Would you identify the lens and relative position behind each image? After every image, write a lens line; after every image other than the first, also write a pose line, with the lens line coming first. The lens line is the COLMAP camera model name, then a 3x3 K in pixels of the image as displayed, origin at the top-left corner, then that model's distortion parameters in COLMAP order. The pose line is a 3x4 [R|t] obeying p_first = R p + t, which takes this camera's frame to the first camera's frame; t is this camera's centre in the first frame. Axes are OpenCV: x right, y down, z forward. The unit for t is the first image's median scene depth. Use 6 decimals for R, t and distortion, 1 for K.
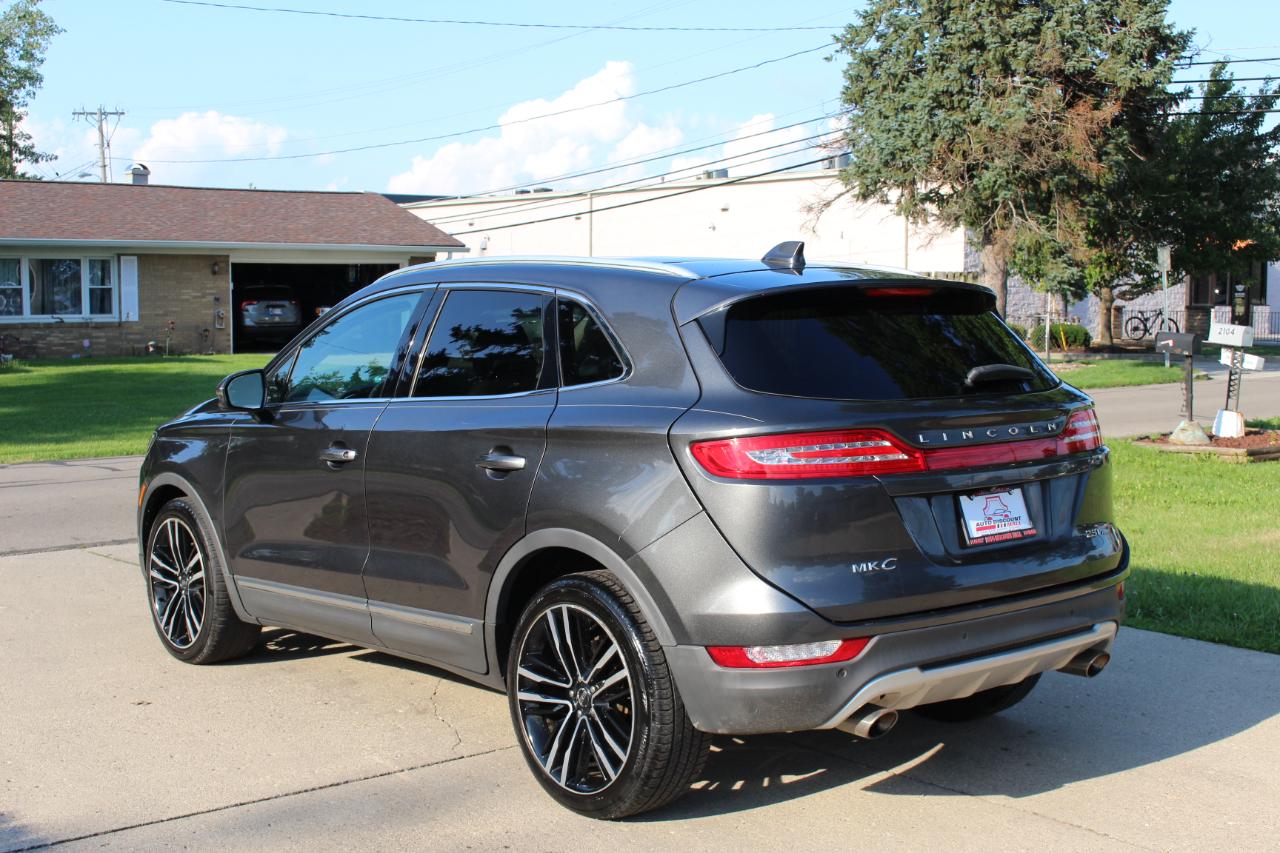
lens RADIAL K [[1614.8, 0, 640.0], [0, 1614.8, 426.5], [0, 0, 1]] dist [-0.028497, -0.034753]
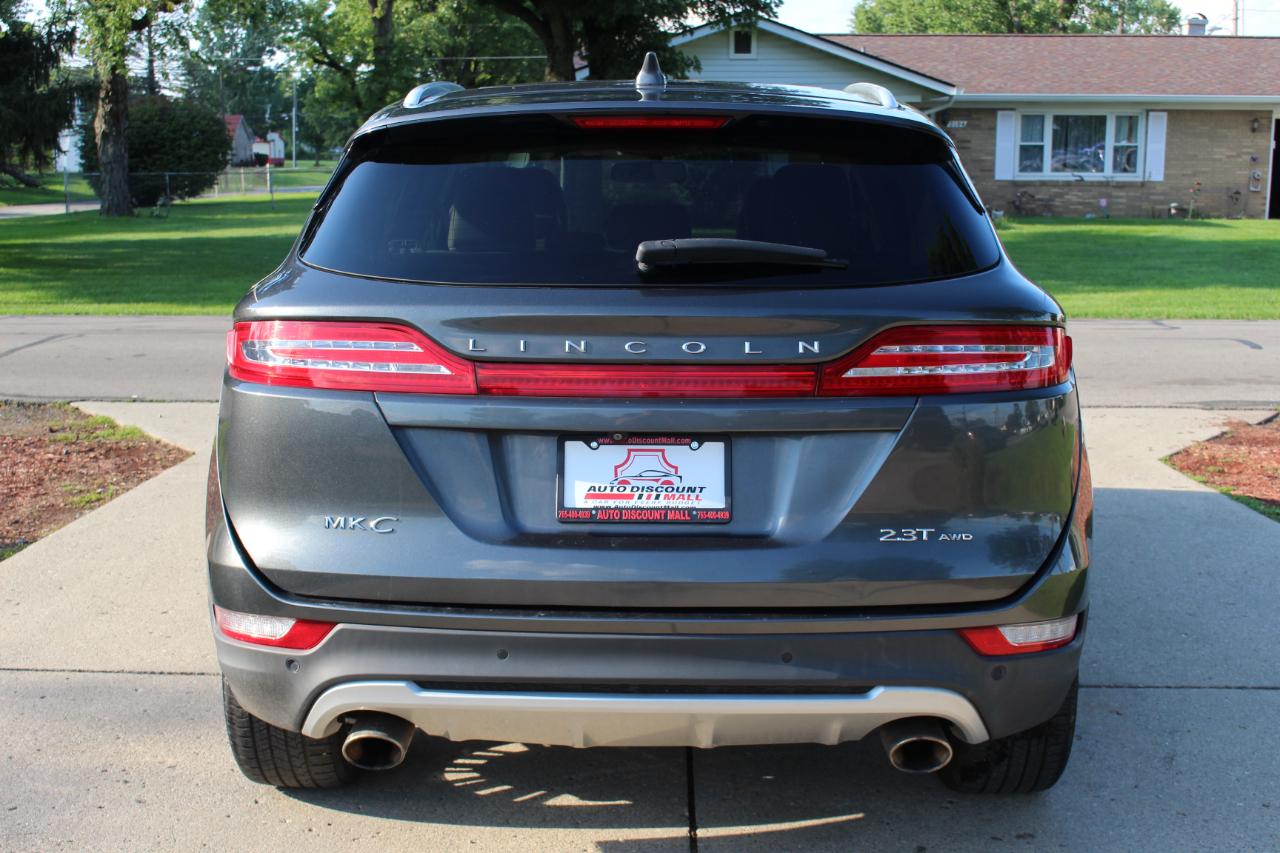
lens RADIAL K [[1614.8, 0, 640.0], [0, 1614.8, 426.5], [0, 0, 1]] dist [-0.028497, -0.034753]
pose [[0.747171, 0.115521, -0.654516, 0.096648], [-0.059636, 0.992459, 0.107089, -0.005012], [0.661951, -0.040981, 0.748426, 0.081072]]
